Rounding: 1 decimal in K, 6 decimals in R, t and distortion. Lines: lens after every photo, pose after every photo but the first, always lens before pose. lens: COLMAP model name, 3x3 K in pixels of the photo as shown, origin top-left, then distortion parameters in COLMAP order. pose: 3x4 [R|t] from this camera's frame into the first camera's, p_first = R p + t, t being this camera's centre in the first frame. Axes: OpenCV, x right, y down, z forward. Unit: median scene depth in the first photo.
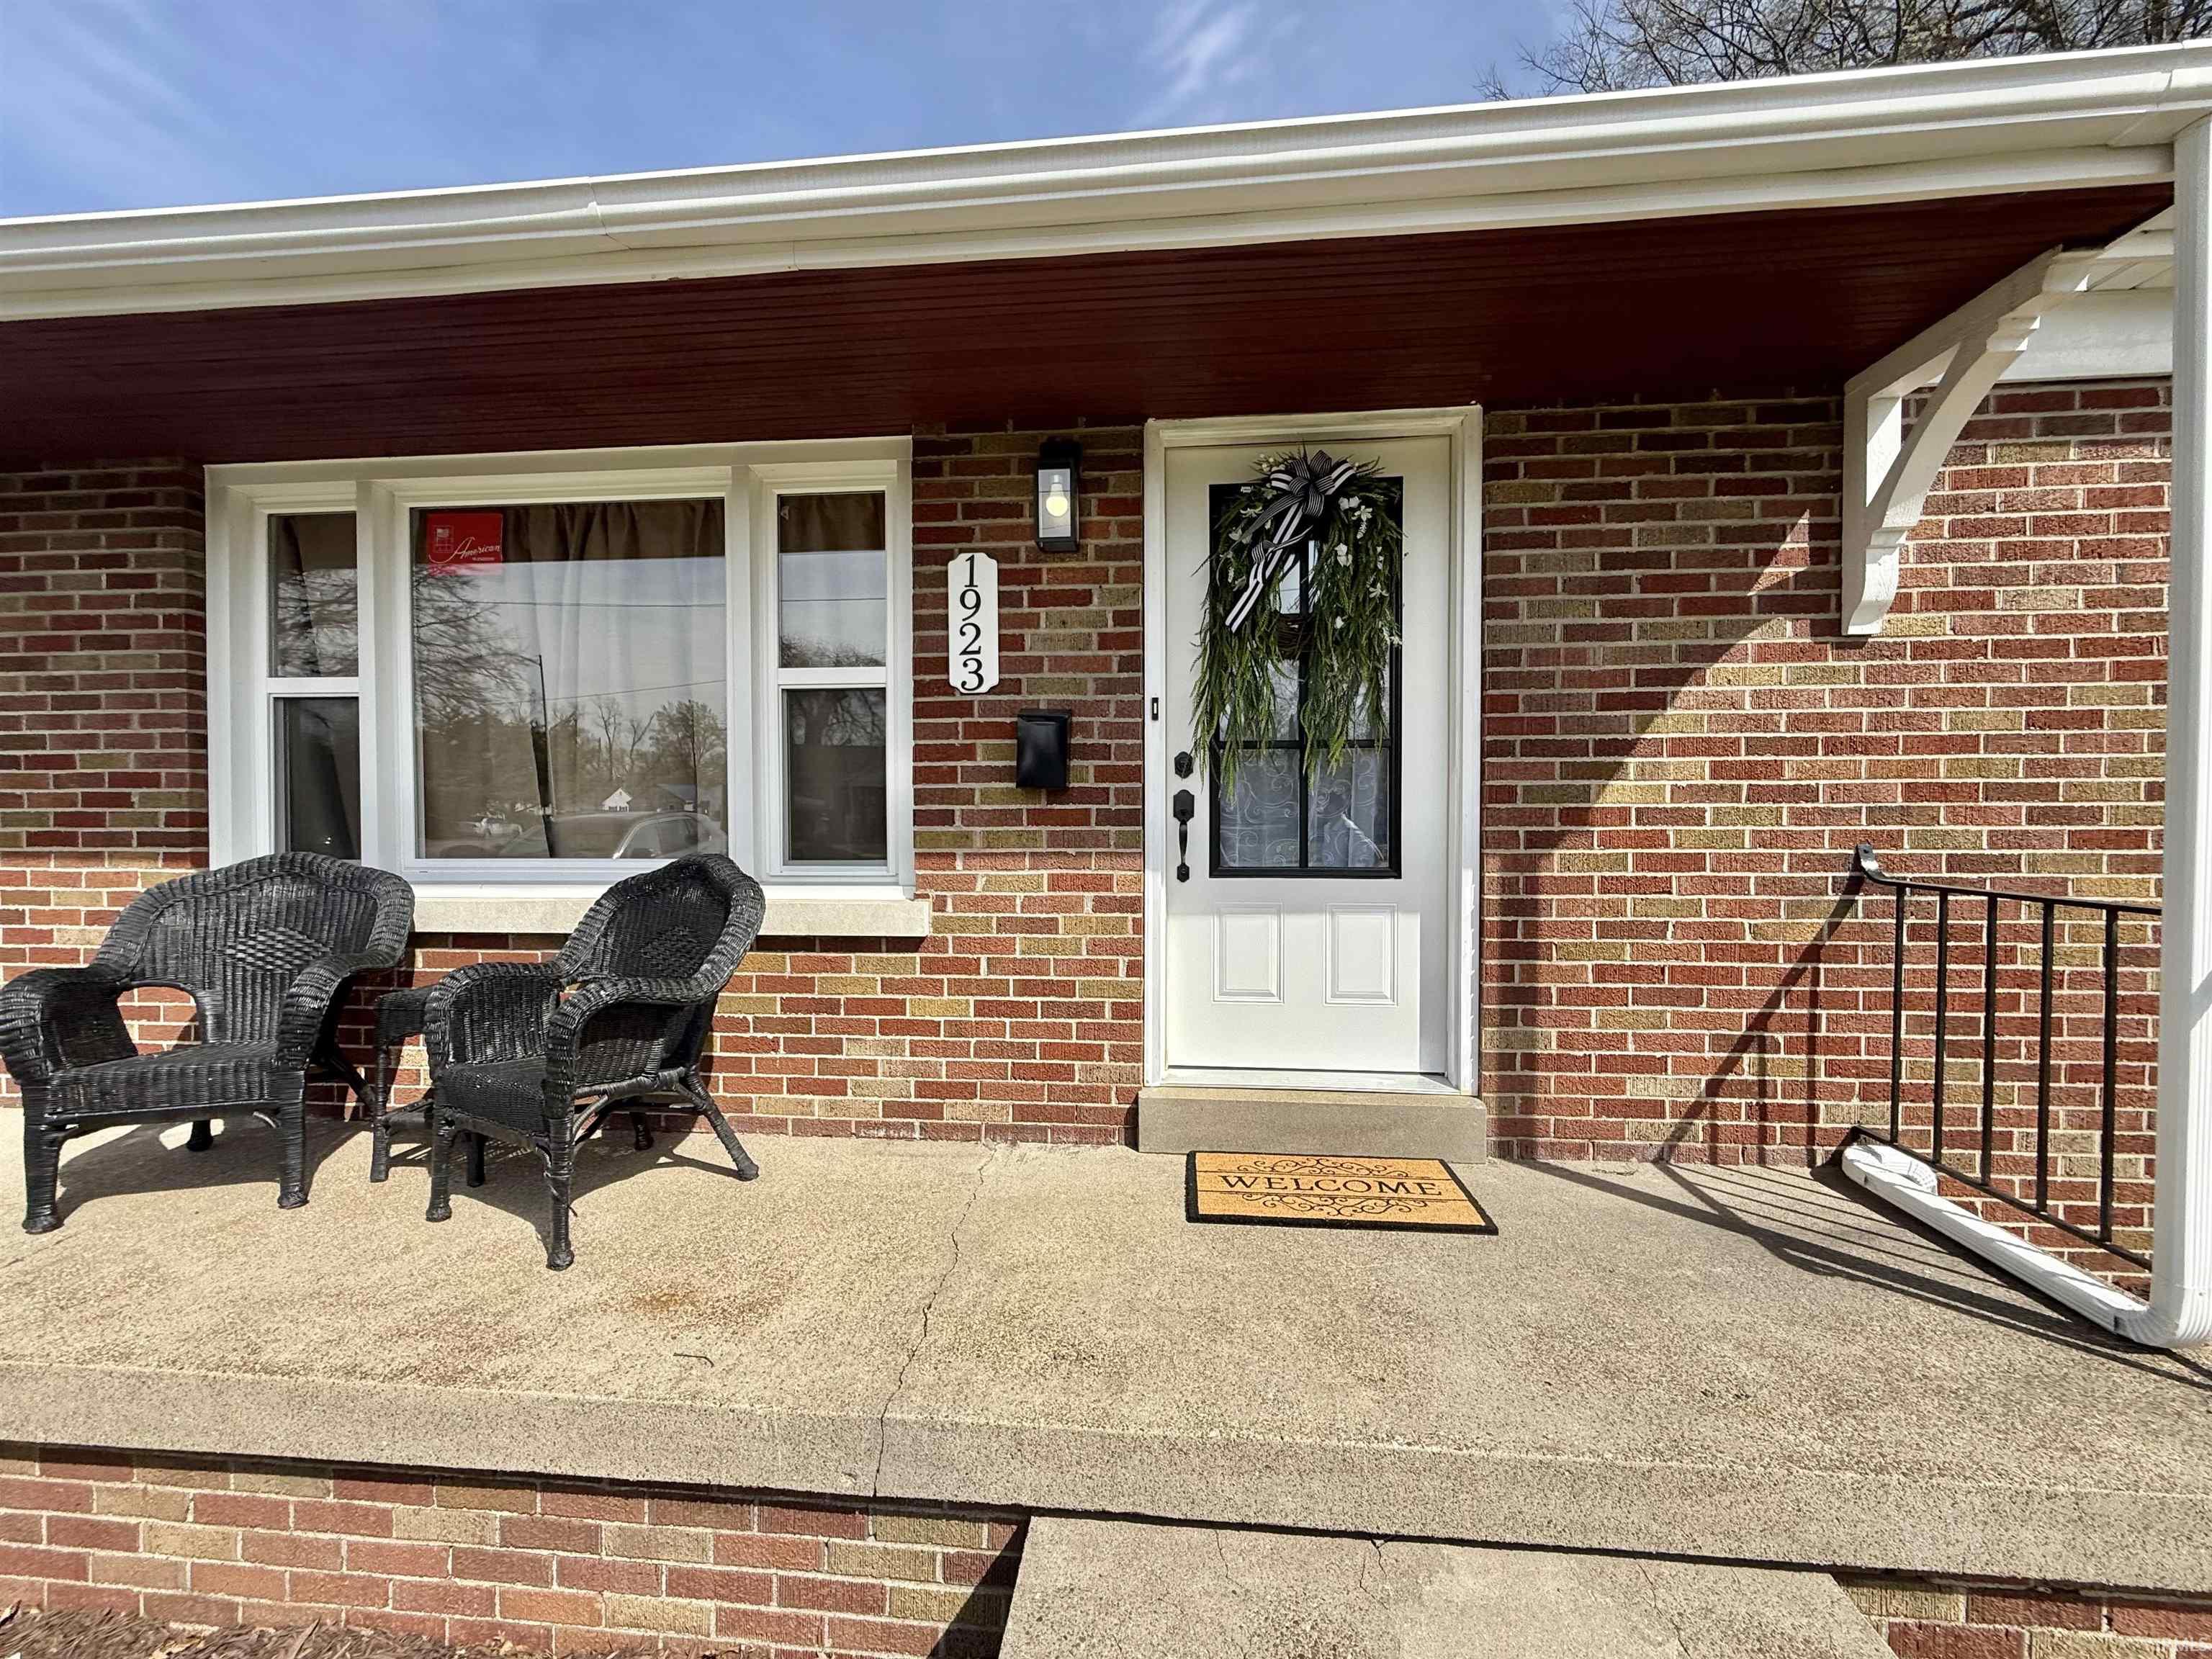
lens RADIAL K [[880.4, 0, 1099.0], [0, 880.4, 834.0], [0, 0, 1]] dist [0.001114, -0.000113]
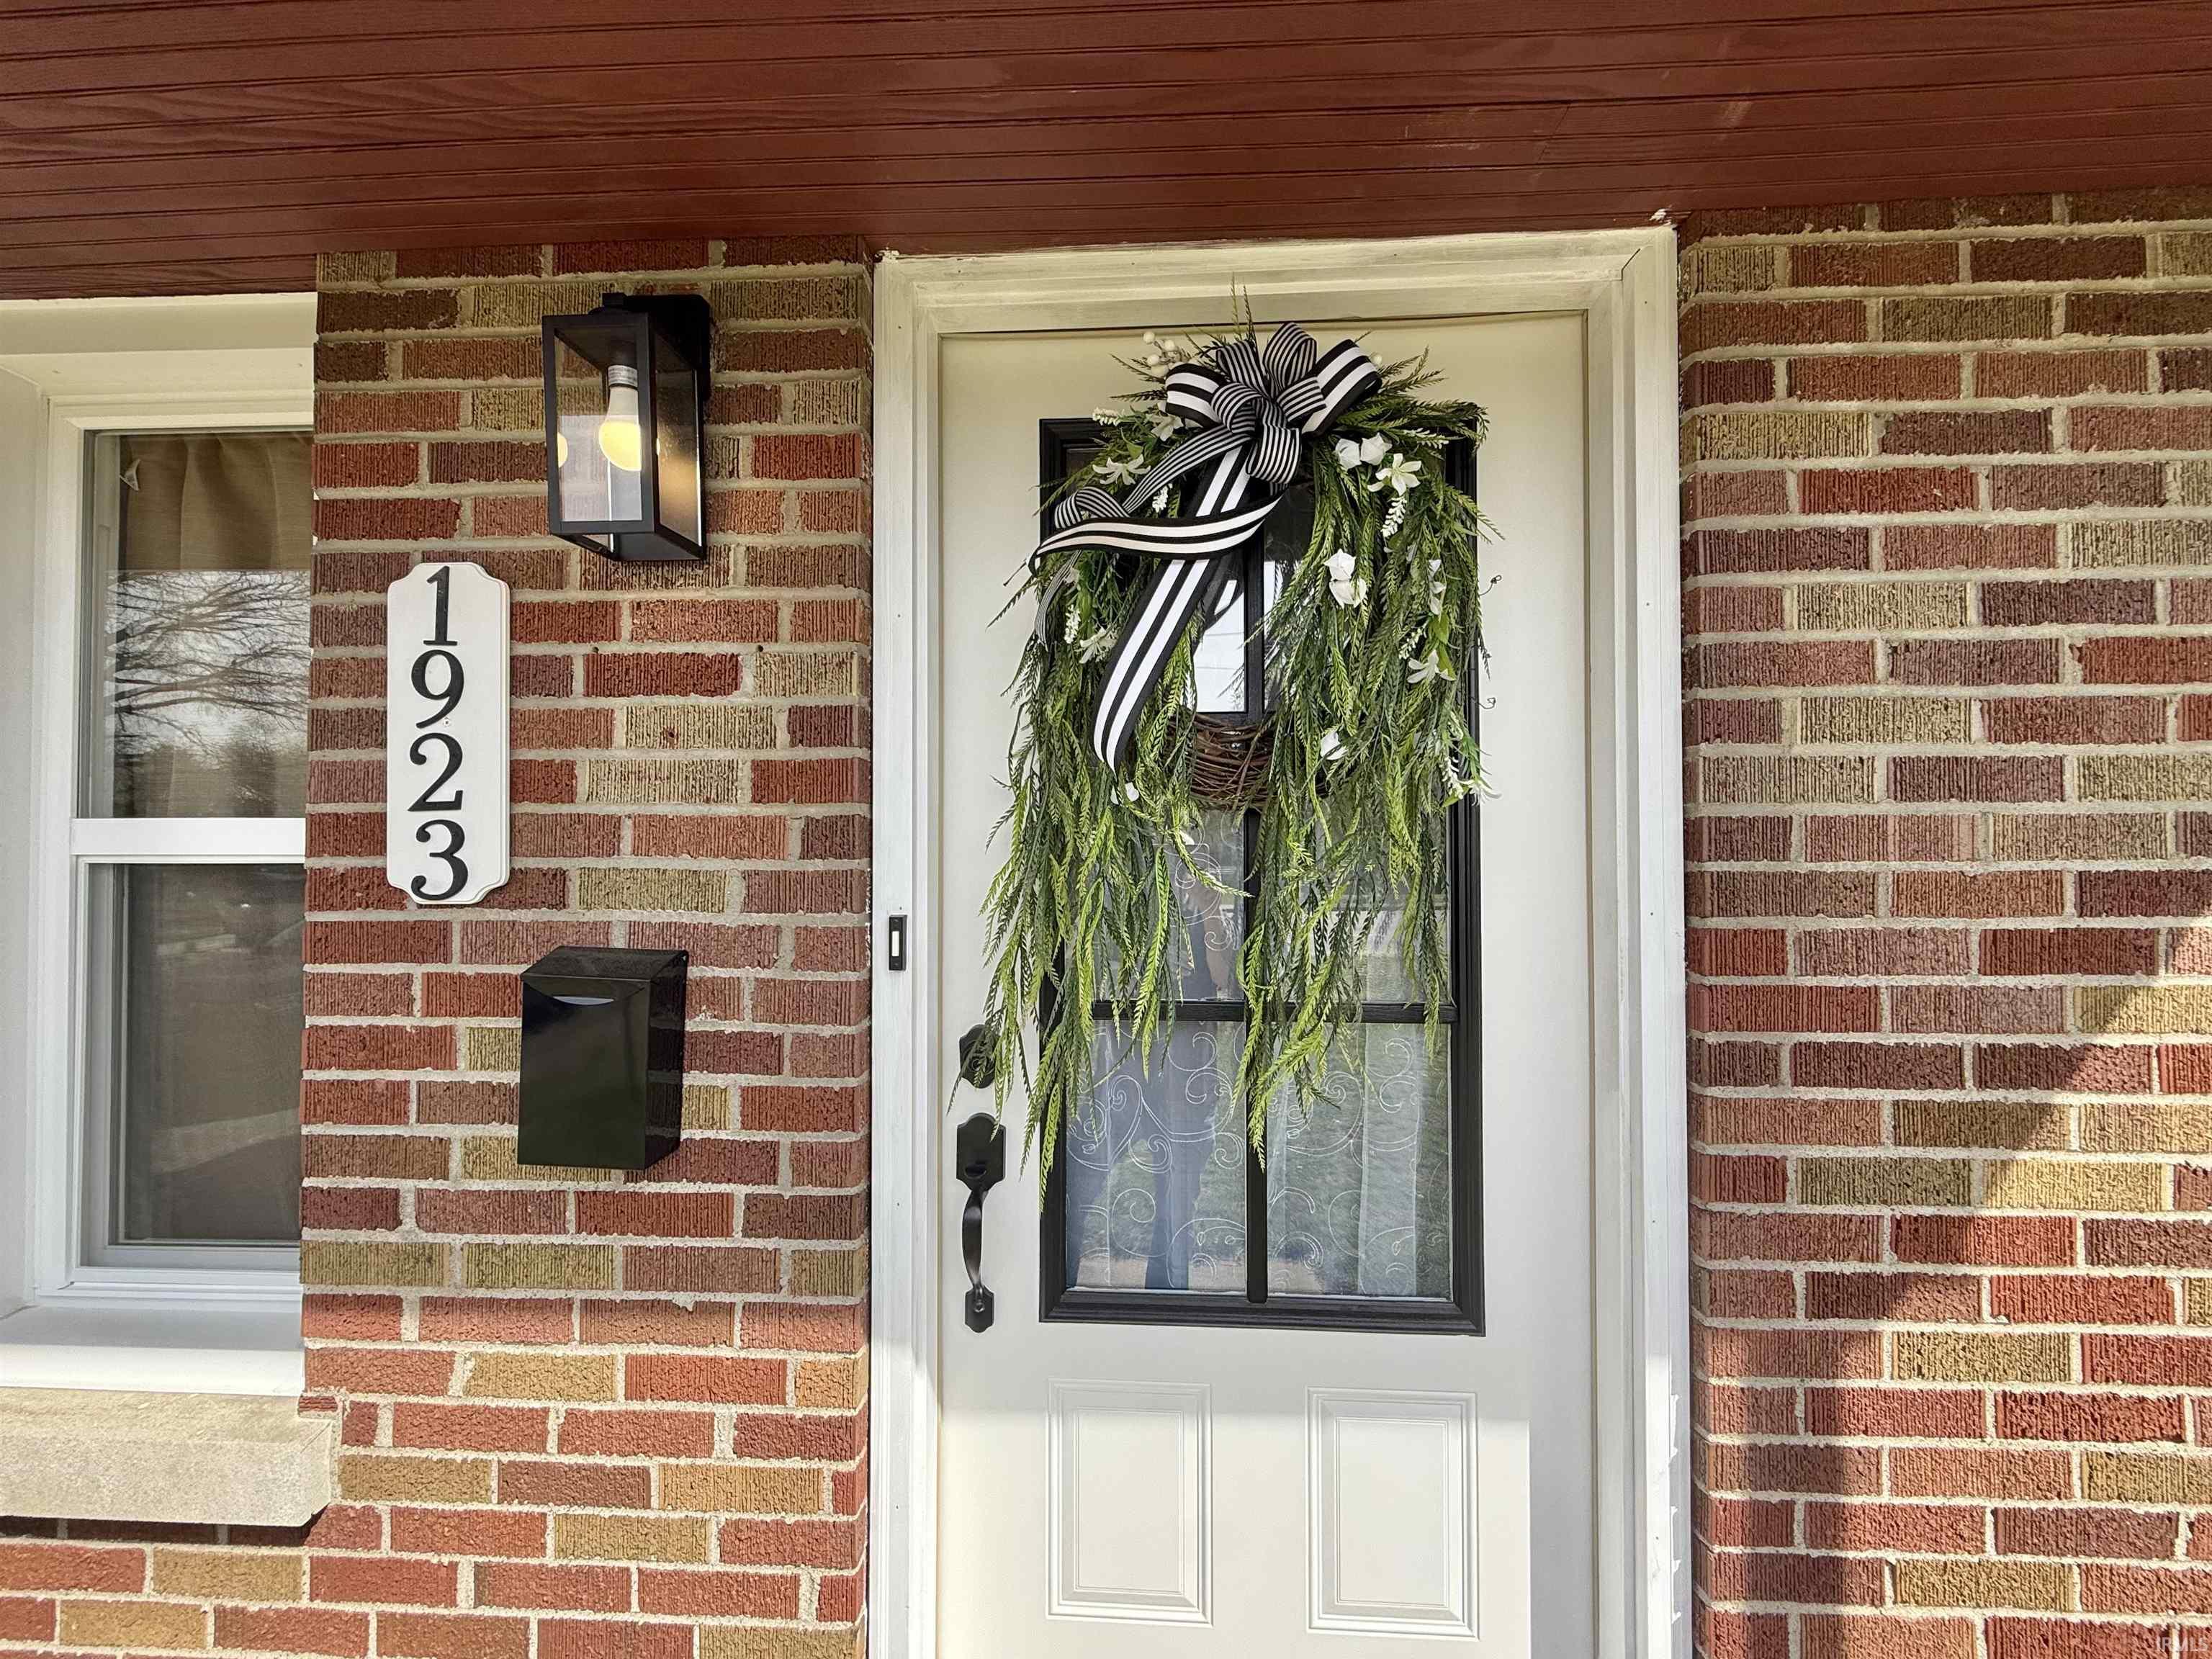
lens RADIAL K [[880.4, 0, 1099.0], [0, 880.4, 834.0], [0, 0, 1]] dist [0.001114, -0.000113]
pose [[0.999054, 0.001605, 0.043458, 0.141588], [-0.000014, 0.999331, -0.036578, -0.179860], [-0.043488, 0.036543, 0.998385, 0.587813]]
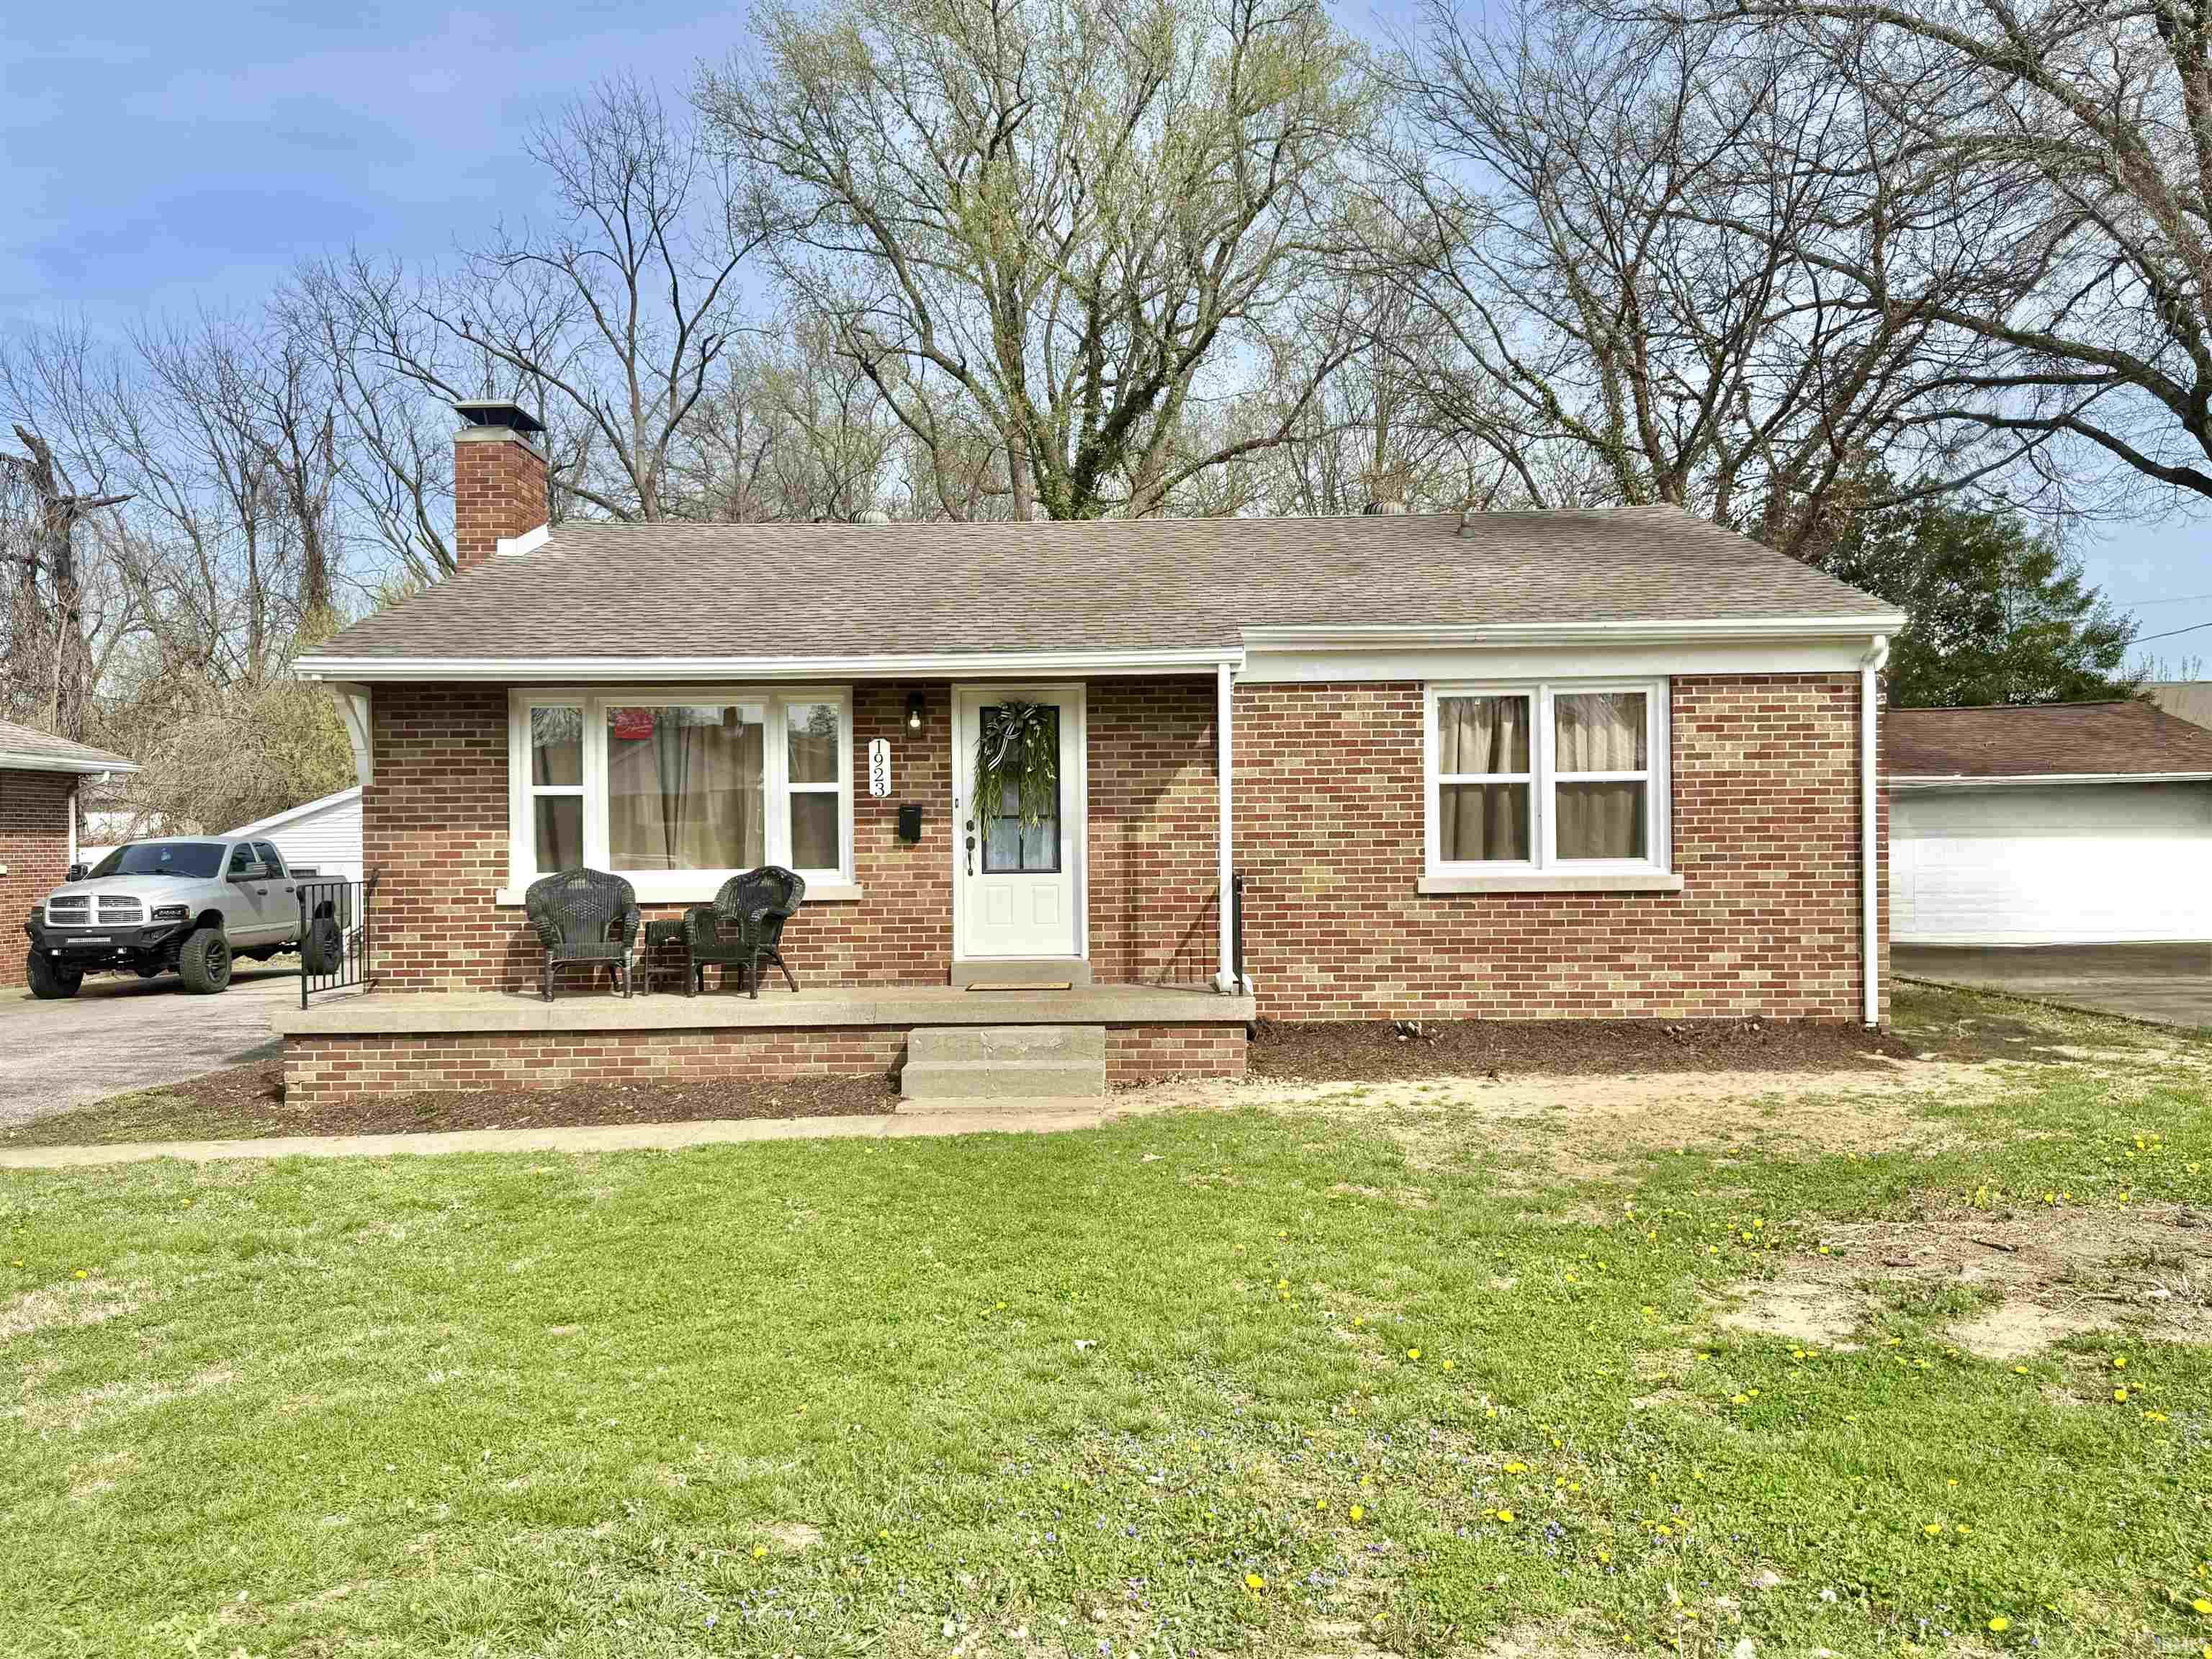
lens RADIAL K [[1660.7, 0, 1106.0], [0, 1660.7, 829.5], [0, 0, 1]] dist [0.122317, -0.192443]
pose [[0.996259, -0.009585, 0.085889, 0.079812], [0.011665, 0.999650, -0.023754, 0.042237], [-0.085631, 0.024667, 0.996022, -3.581524]]
